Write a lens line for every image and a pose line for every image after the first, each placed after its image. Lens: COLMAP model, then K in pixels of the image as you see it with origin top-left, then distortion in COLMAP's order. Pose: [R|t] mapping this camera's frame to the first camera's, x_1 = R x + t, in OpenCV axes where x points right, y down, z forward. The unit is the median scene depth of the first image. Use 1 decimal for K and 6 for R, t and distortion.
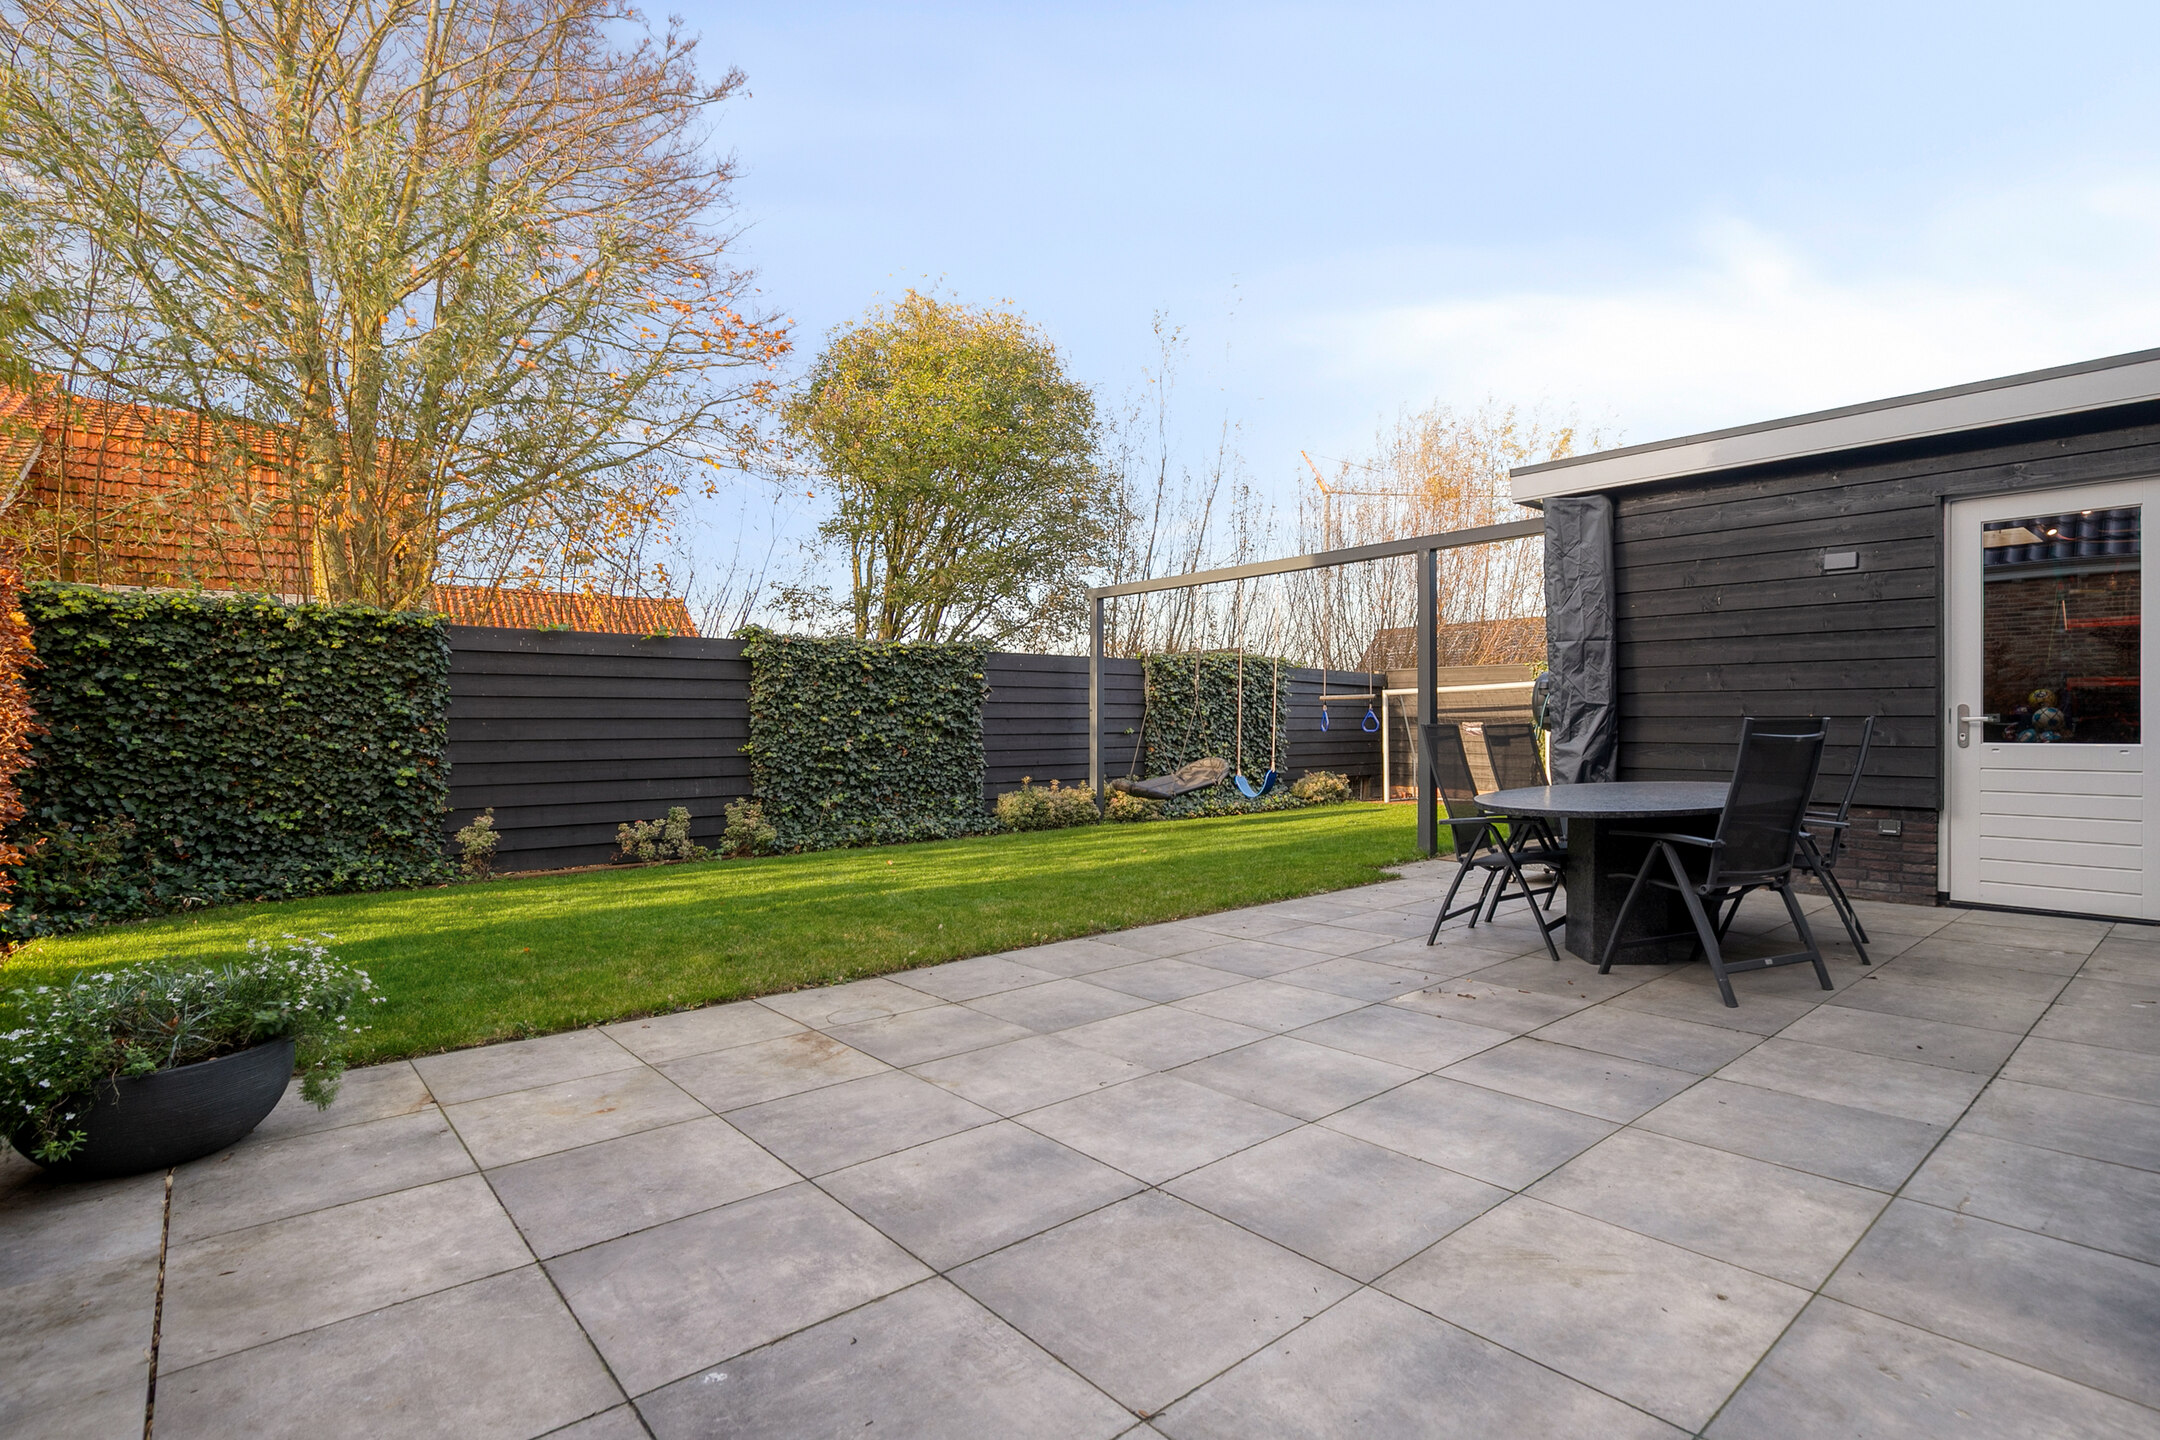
lens RADIAL K [[1062.4, 0, 1080.0], [0, 1062.4, 720.0], [0, 0, 1]] dist [0.000554, 0.000023]
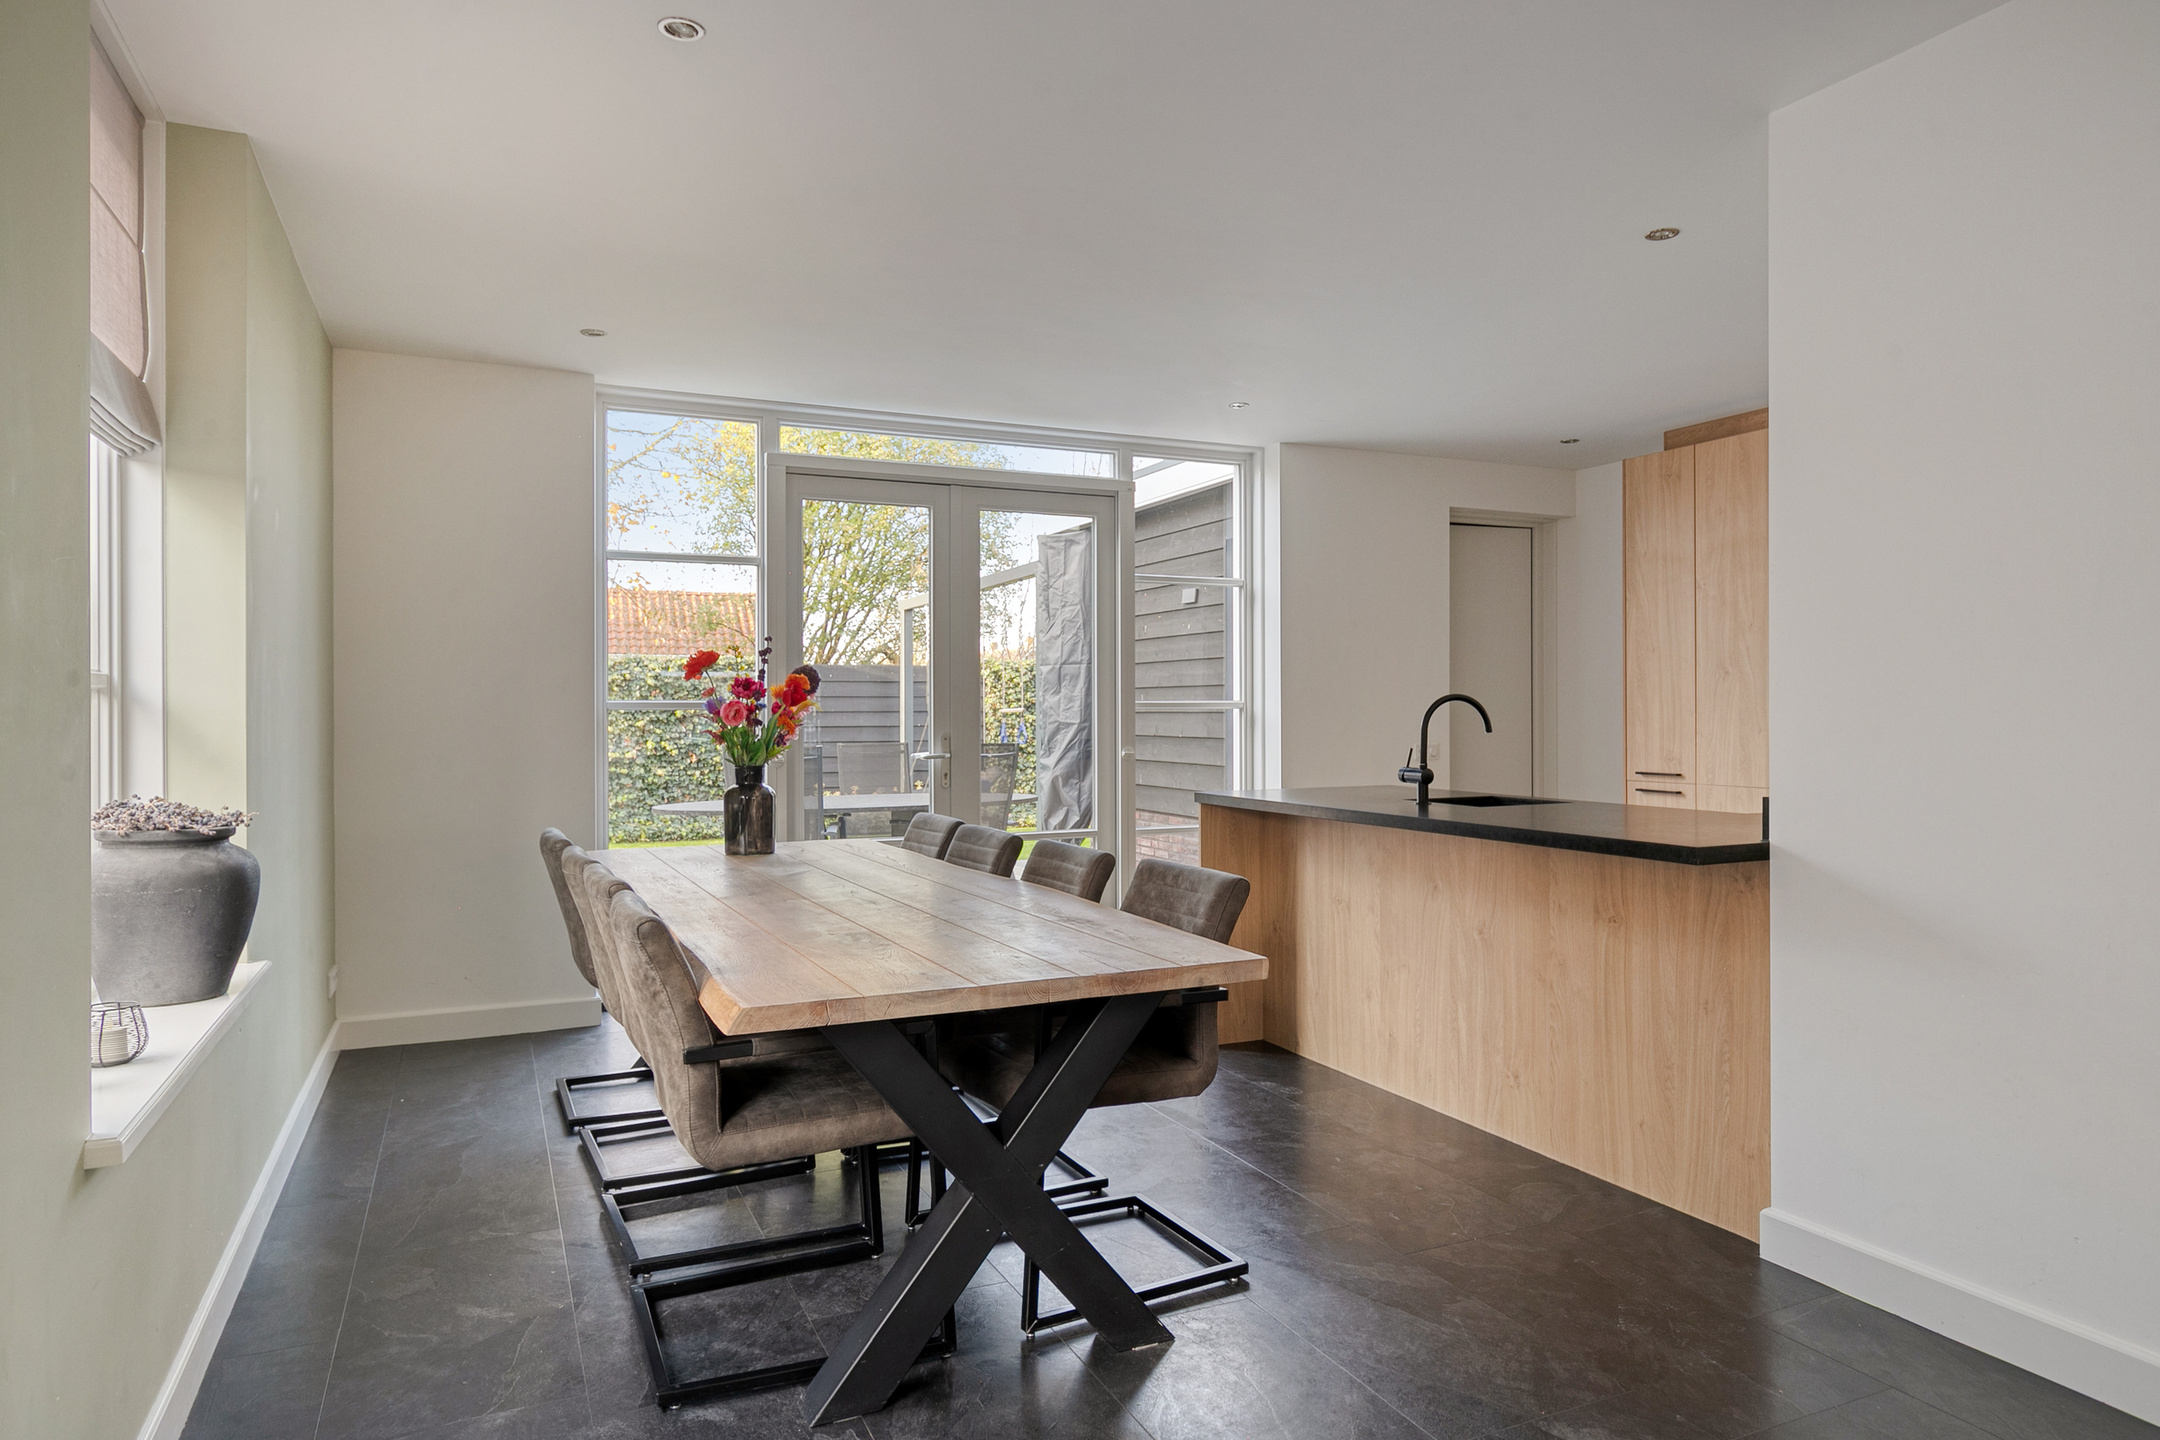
lens RADIAL K [[1314.4, 0, 1080.0], [0, 1314.4, 720.0], [0, 0, 1]] dist [0.005353, 0.001305]
pose [[0.964653, 0.000969, -0.263521, 0.847899], [0.000599, 0.999983, 0.005869, -0.025637], [0.263522, -0.005820, 0.964636, -0.306039]]
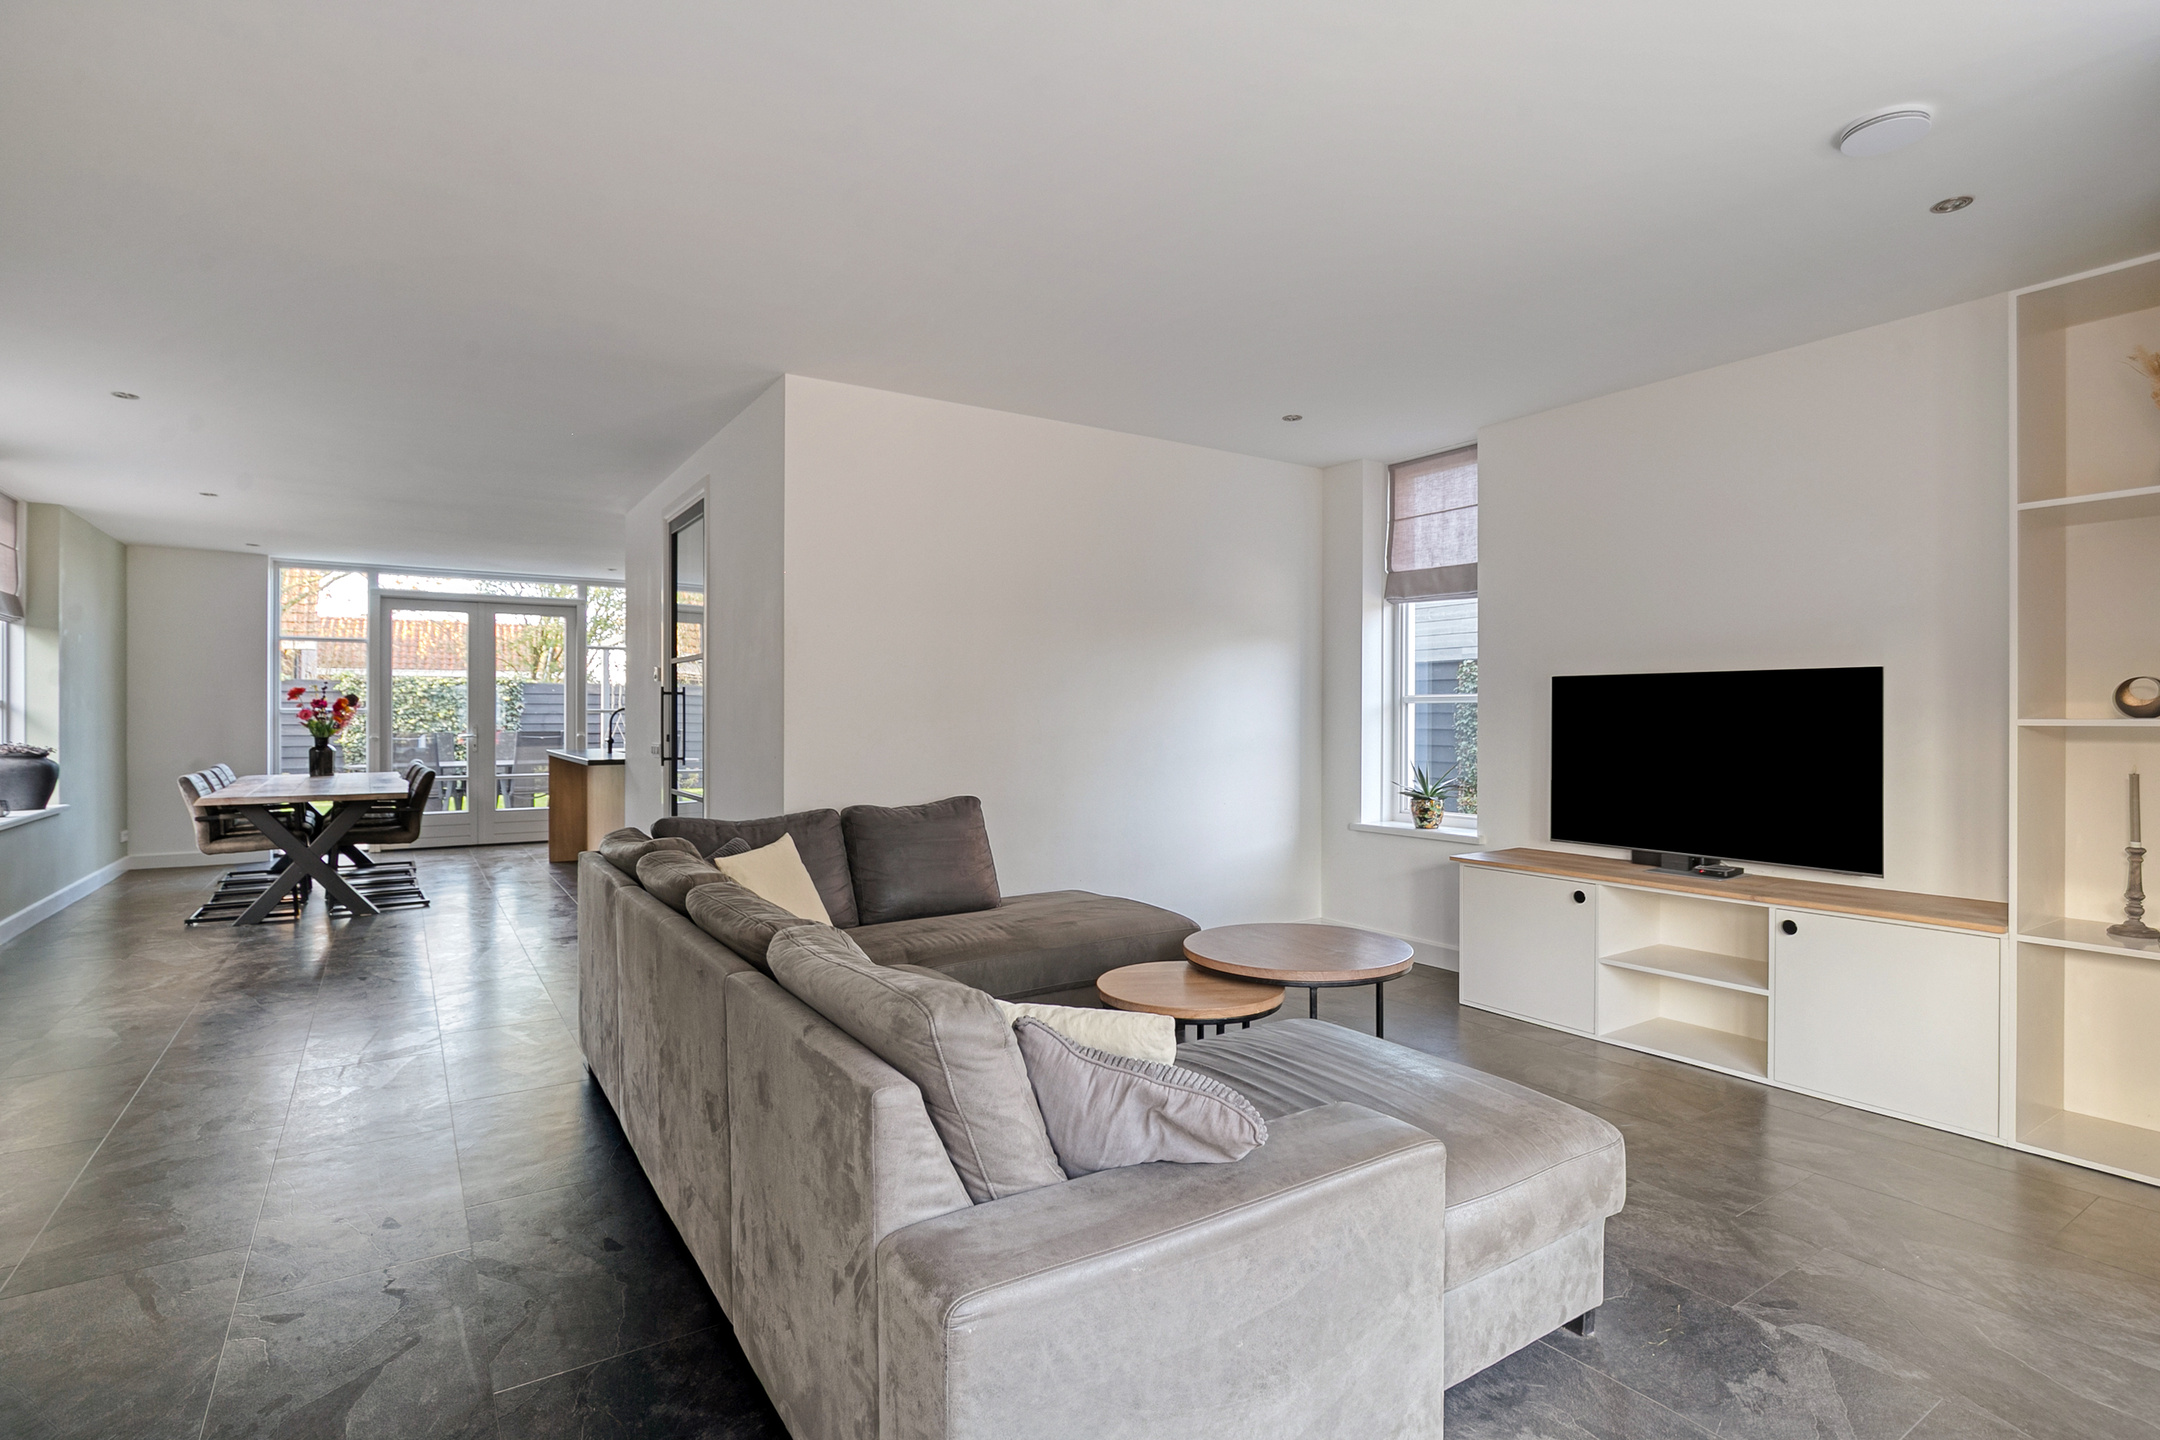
lens RADIAL K [[1080.0, 0, 1080.0], [0, 1080.0, 720.0], [0, 0, 1]] dist [0.002249, 0.000825]
pose [[0.990106, 0.003179, -0.140283, 1.570430], [-0.002611, 0.999988, 0.004232, -0.026720], [0.140295, -0.003824, 0.990102, -0.836789]]
